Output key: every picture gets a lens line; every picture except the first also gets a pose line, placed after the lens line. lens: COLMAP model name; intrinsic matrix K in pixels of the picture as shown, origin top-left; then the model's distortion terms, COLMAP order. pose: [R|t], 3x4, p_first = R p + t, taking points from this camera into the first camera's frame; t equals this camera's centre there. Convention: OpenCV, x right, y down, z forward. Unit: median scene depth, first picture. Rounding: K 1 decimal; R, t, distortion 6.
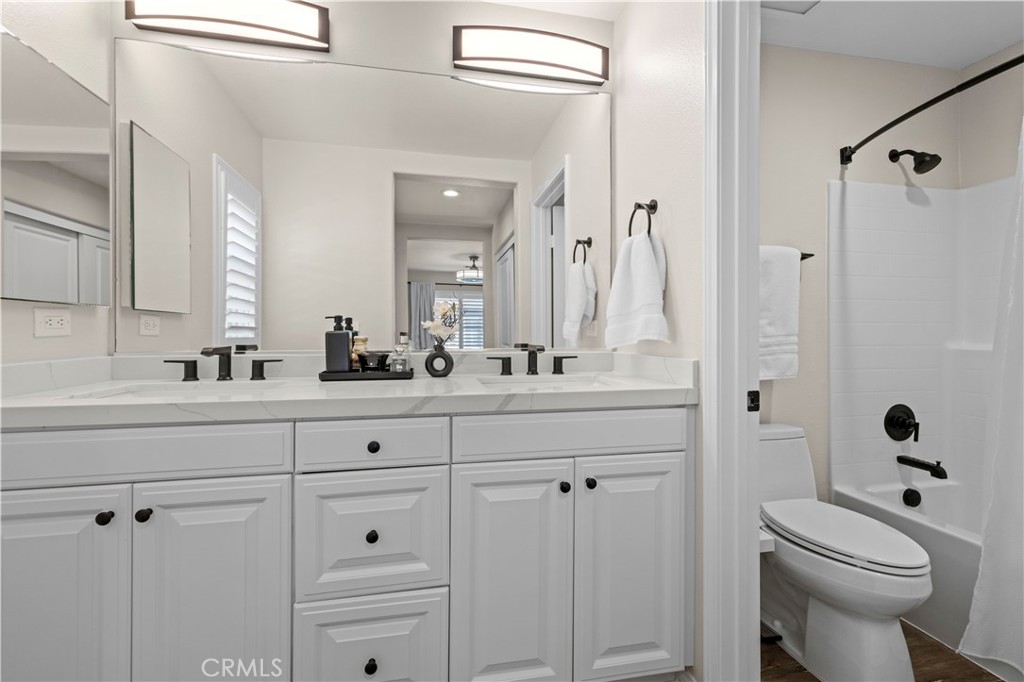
lens RADIAL K [[434.6, 0, 505.9], [0, 434.6, 330.2], [0, 0, 1]] dist [-0.000189, 0.000482]
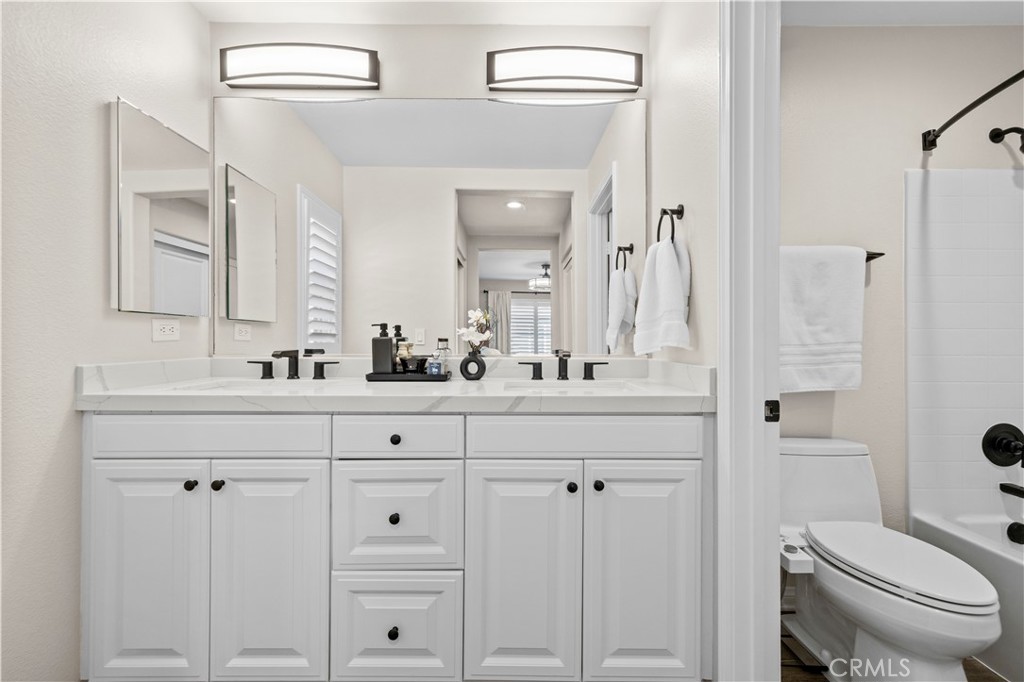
lens RADIAL K [[431.0, 0, 507.5], [0, 431.0, 336.8], [0, 0, 1]] dist [-0.000092, 0.000306]
pose [[0.981888, 0.001610, -0.189455, 0.135203], [-0.001776, 0.999998, -0.000708, 0.001226], [0.189454, 0.001031, 0.981889, -0.032897]]
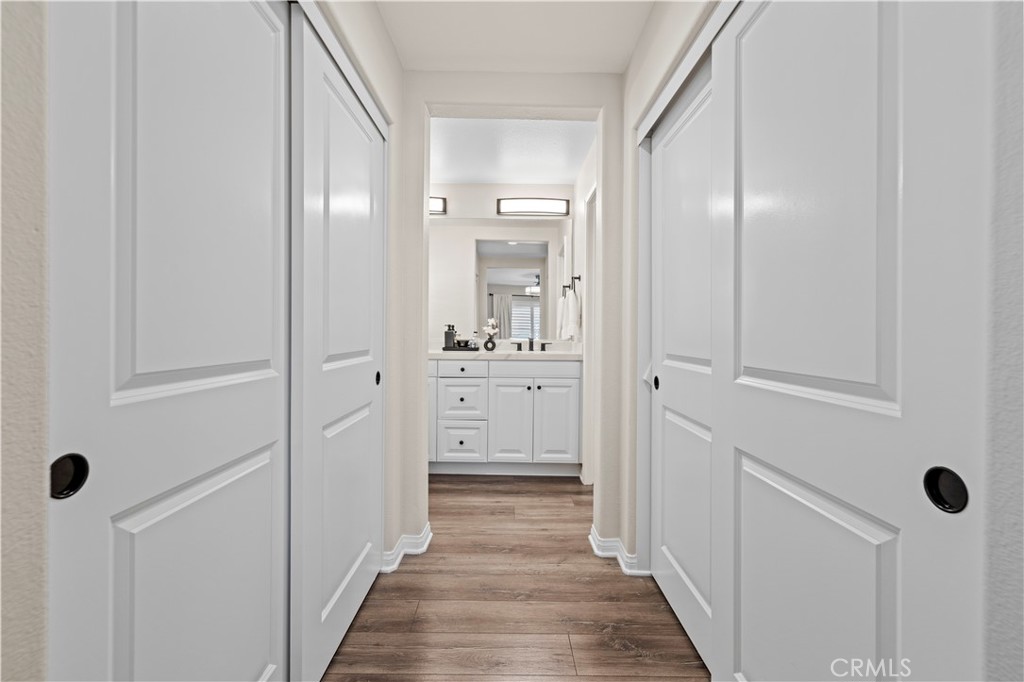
lens RADIAL K [[431.0, 0, 507.5], [0, 431.0, 336.8], [0, 0, 1]] dist [-0.000092, 0.000306]
pose [[0.980485, 0.009793, -0.196350, 0.404807], [-0.007837, 0.999912, 0.010738, 0.006315], [0.196438, -0.008989, 0.980475, -1.290243]]
